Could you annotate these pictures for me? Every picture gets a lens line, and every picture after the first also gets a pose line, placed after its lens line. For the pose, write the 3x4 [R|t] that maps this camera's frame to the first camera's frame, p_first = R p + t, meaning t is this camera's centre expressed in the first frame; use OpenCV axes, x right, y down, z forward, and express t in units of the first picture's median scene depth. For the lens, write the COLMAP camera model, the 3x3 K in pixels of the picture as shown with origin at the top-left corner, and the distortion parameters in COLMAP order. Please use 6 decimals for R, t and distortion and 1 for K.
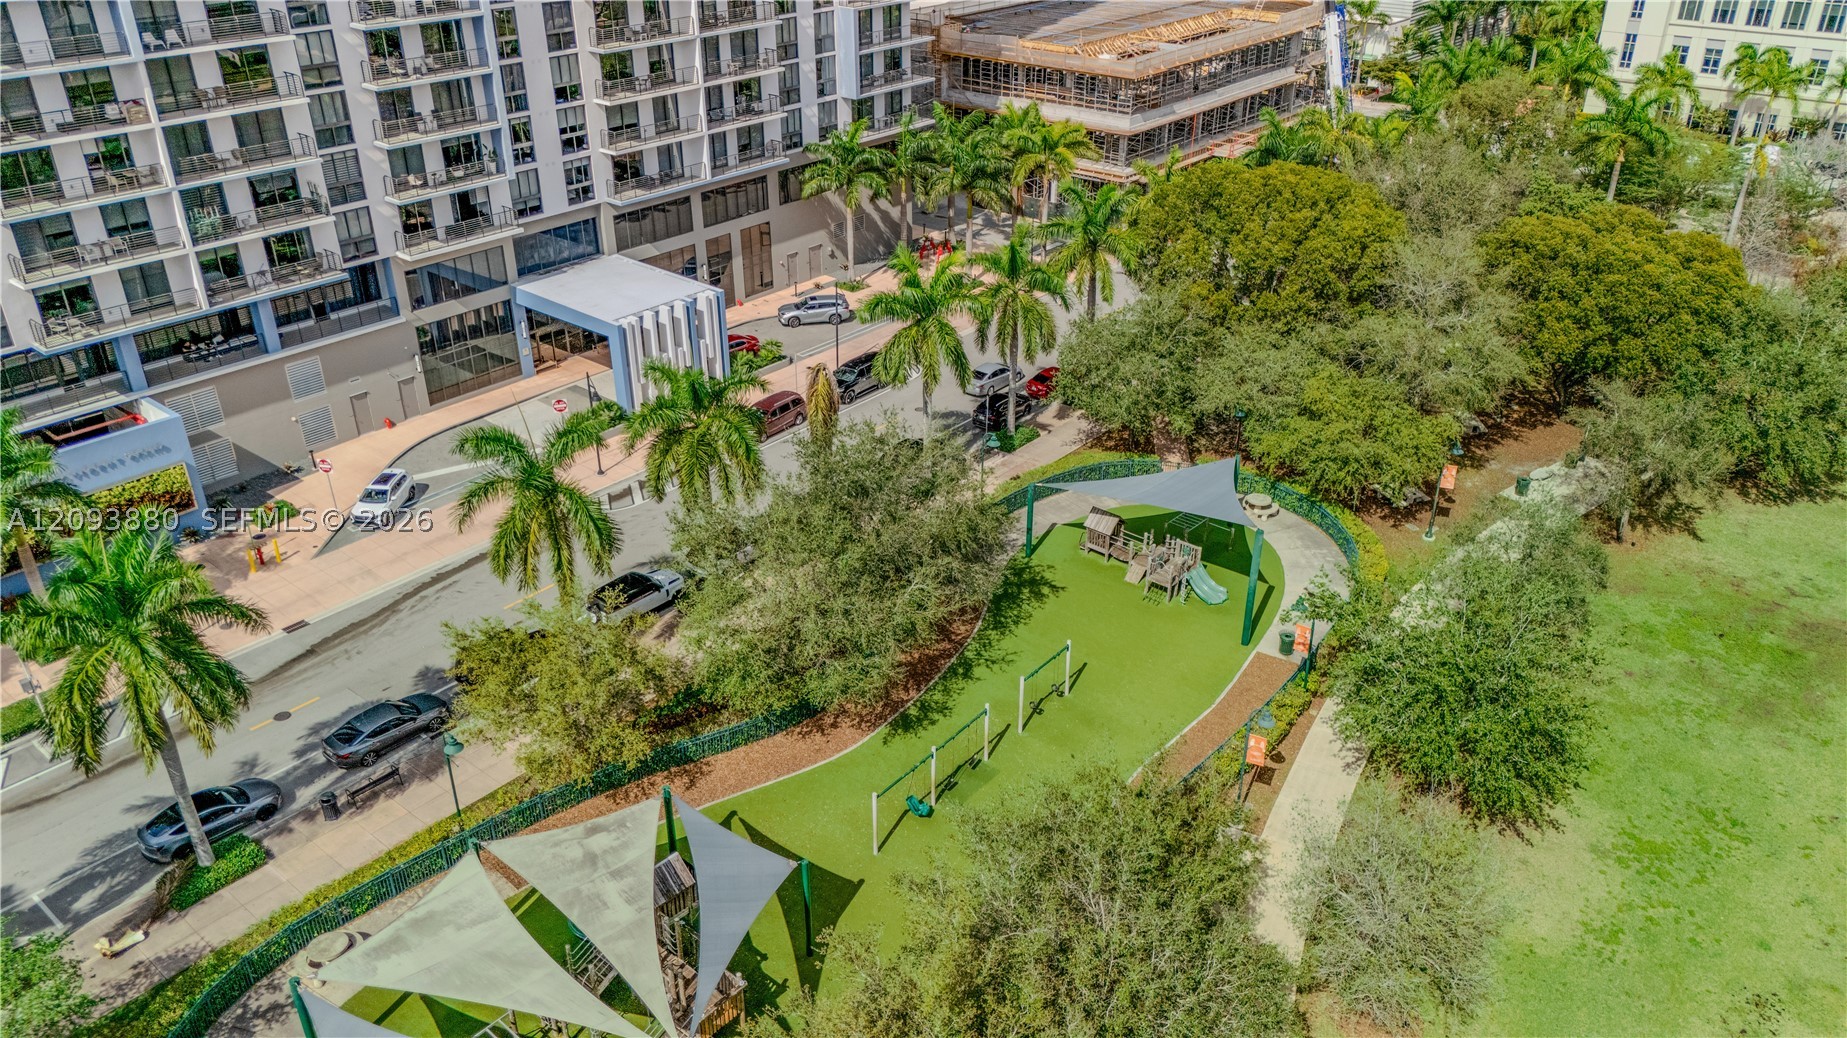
lens RADIAL K [[1386.4, 0, 929.7], [0, 1386.4, 526.0], [0, 0, 1]] dist [0.072673, -0.061189]
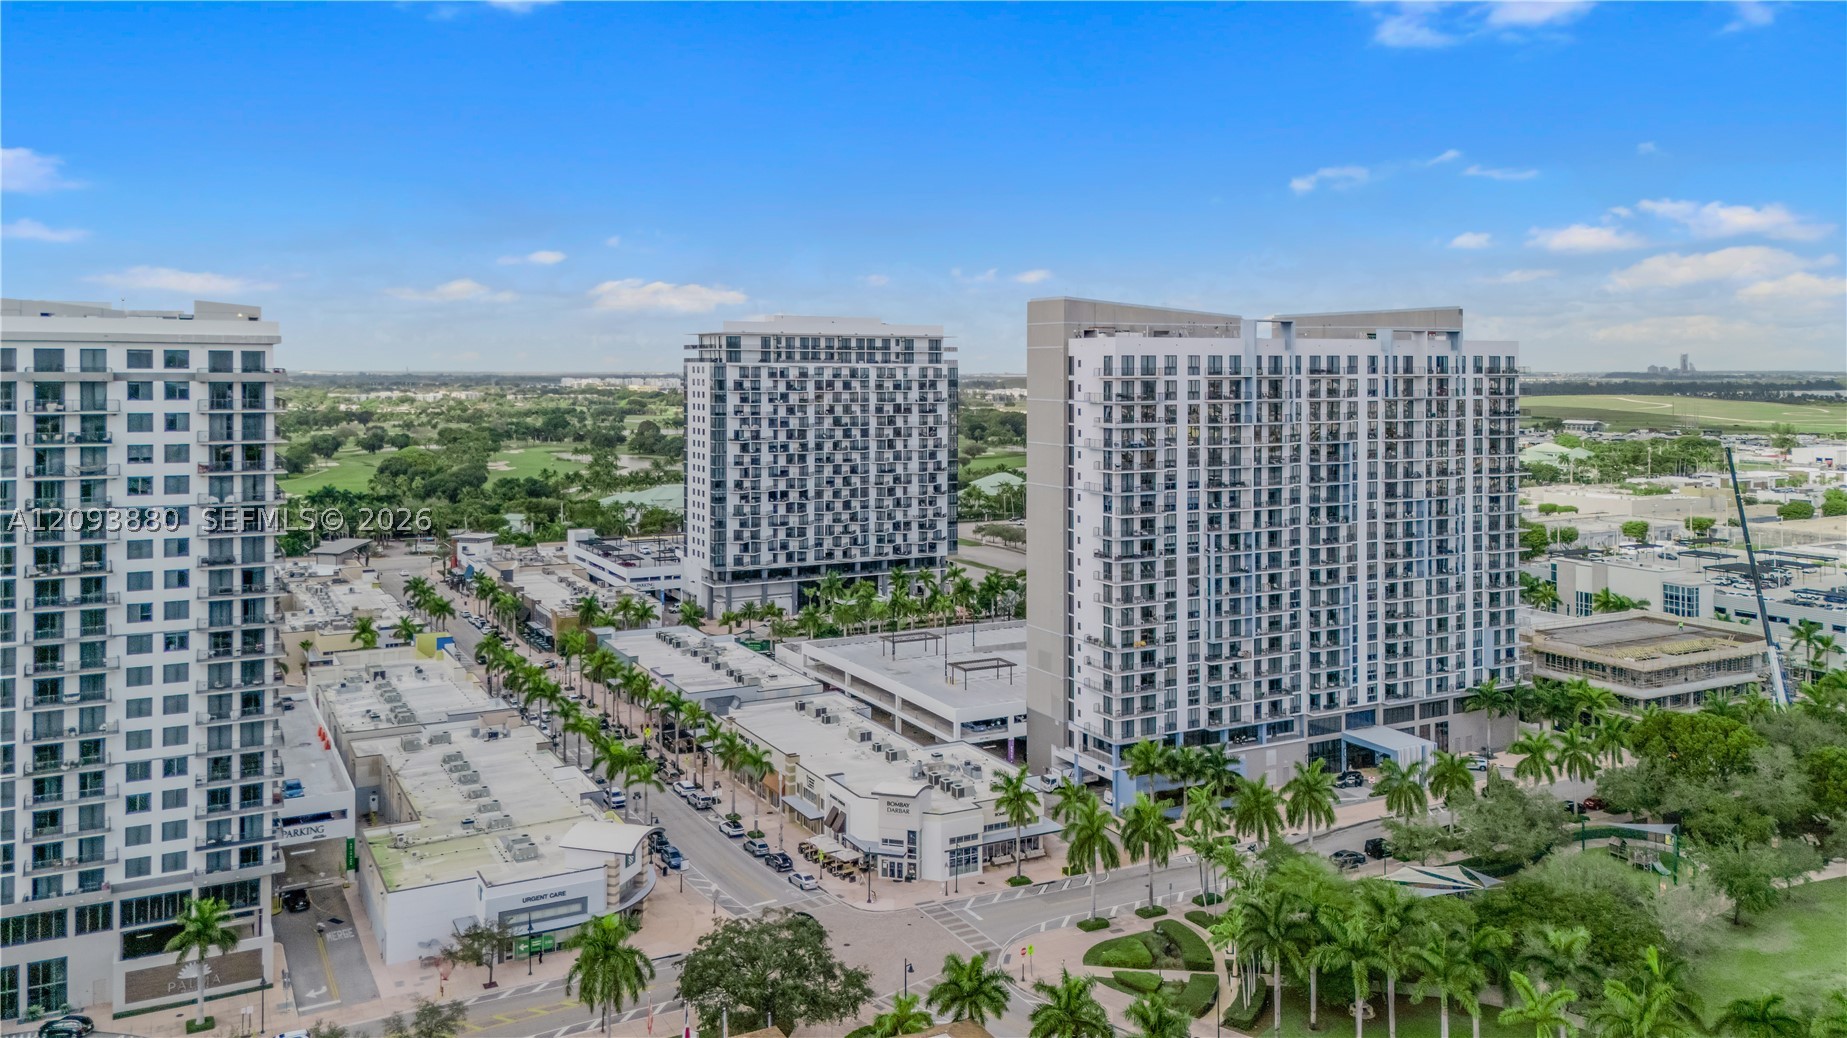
lens RADIAL K [[1386.4, 0, 928.3], [0, 1386.4, 398.0], [0, 0, 1]] dist [0.072673, -0.061189]
pose [[0.926879, 0.006928, -0.375297, -0.059138], [-0.177653, 0.888855, -0.422346, 0.456040], [0.330659, 0.458136, 0.825092, -1.475466]]
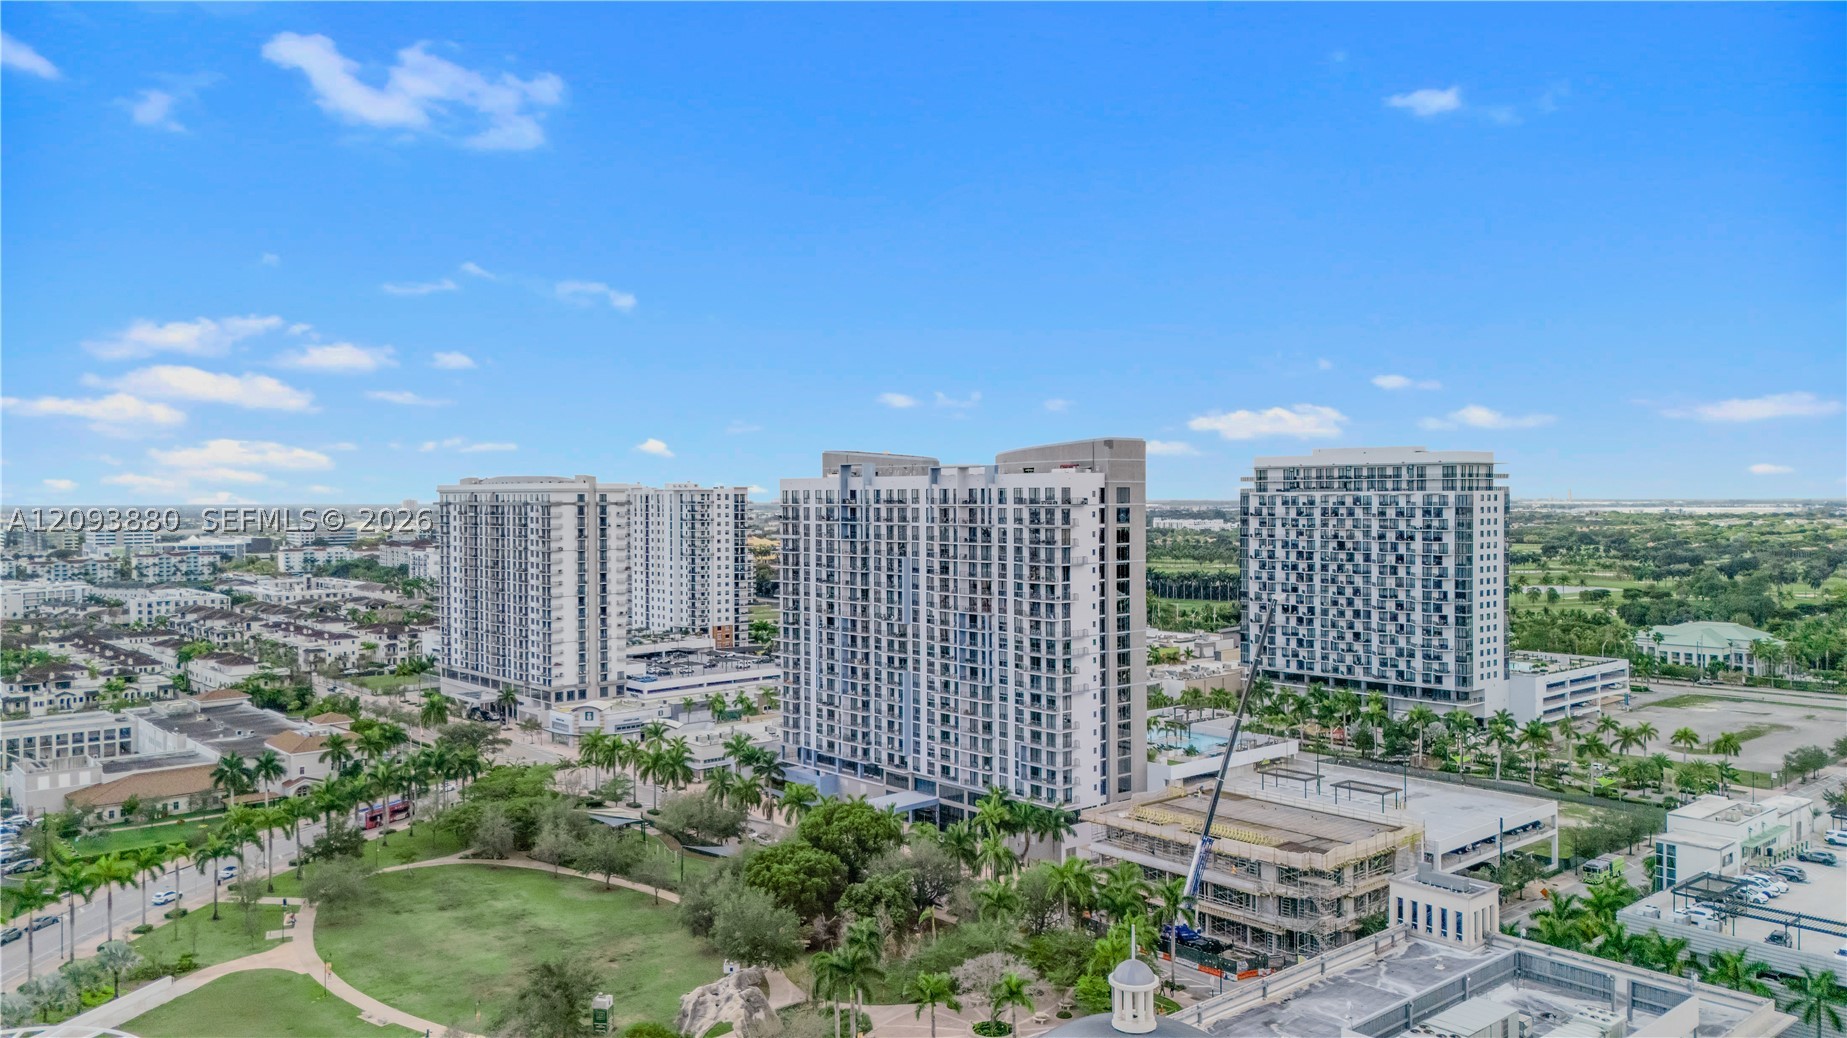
lens RADIAL K [[1386.4, 0, 930.5], [0, 1386.4, 516.9], [0, 0, 1]] dist [0.072673, -0.061189]
pose [[-0.154203, 0.012505, -0.987960, 2.614391], [-0.464959, 0.881364, 0.083728, -0.952648], [0.871800, 0.472272, -0.130094, 1.136739]]
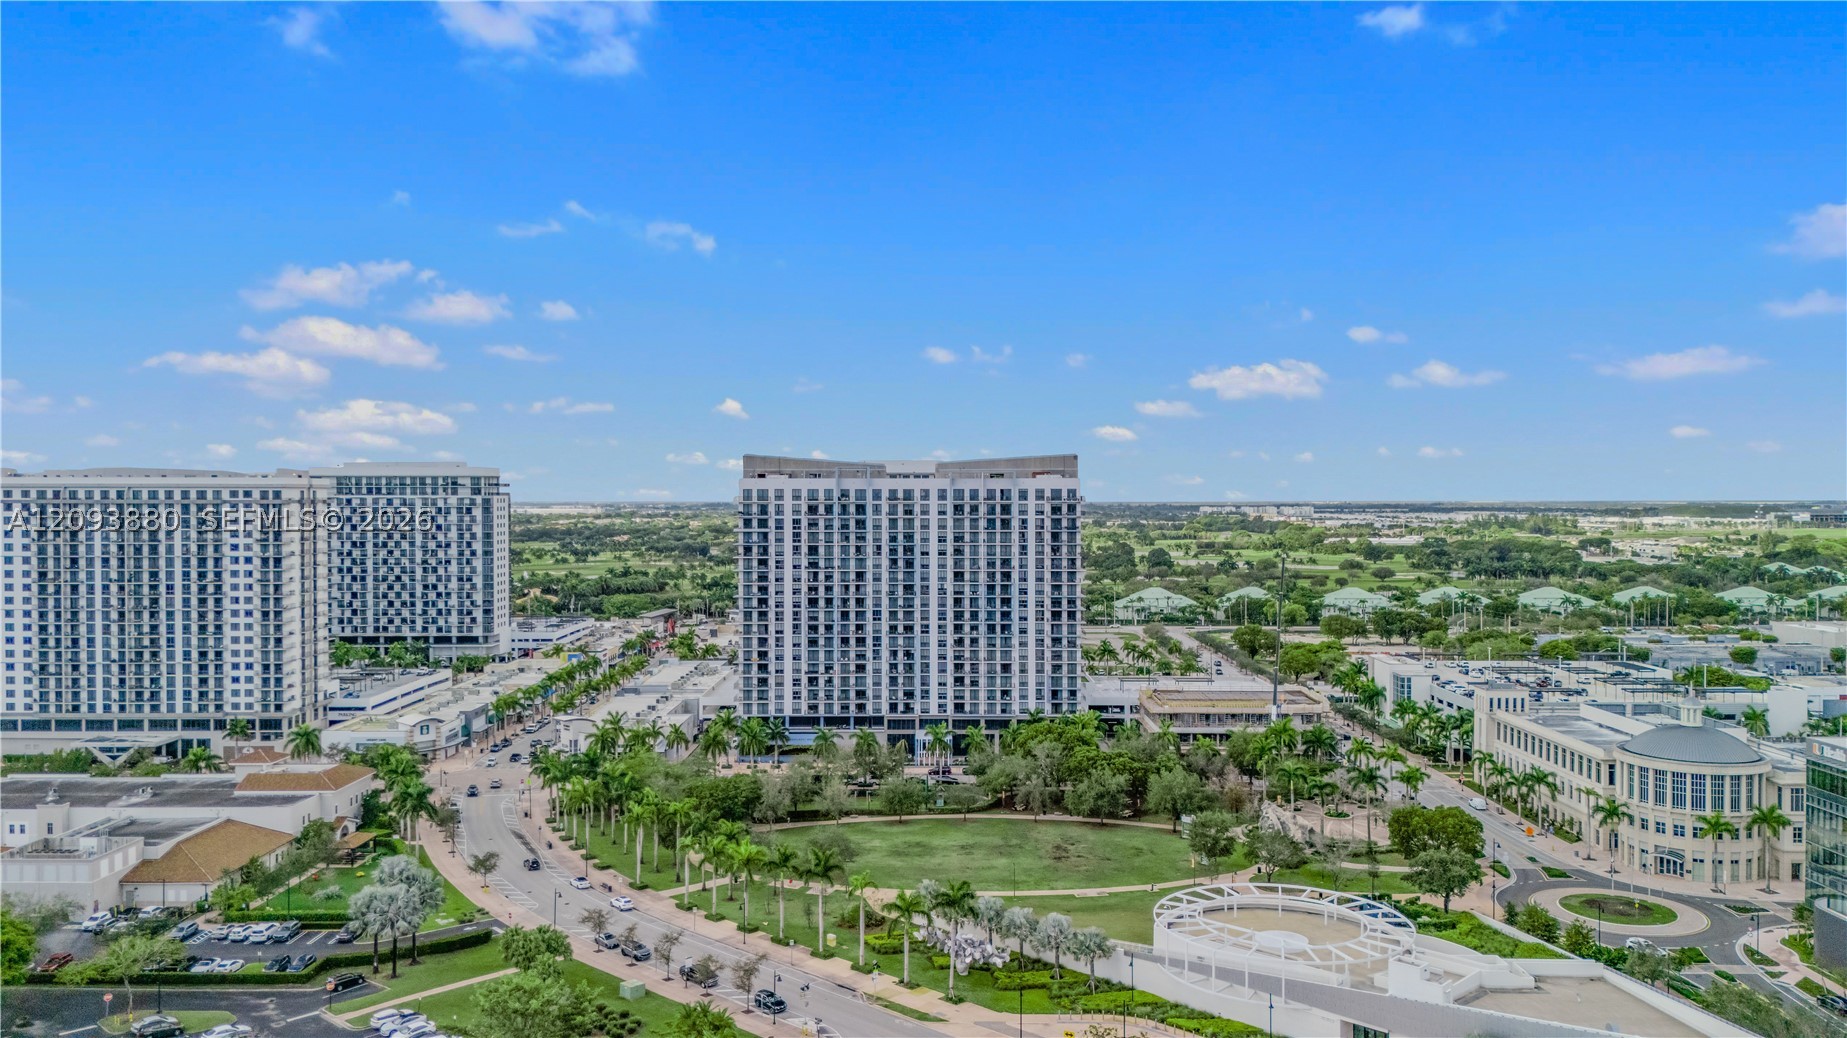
lens RADIAL K [[1386.4, 0, 942.3], [0, 1386.4, 522.4], [0, 0, 1]] dist [0.072673, -0.061189]
pose [[0.645999, 0.016039, -0.763170, 2.564191], [-0.360139, 0.887918, -0.286185, 0.374144], [0.673042, 0.459723, 0.579370, -1.364781]]
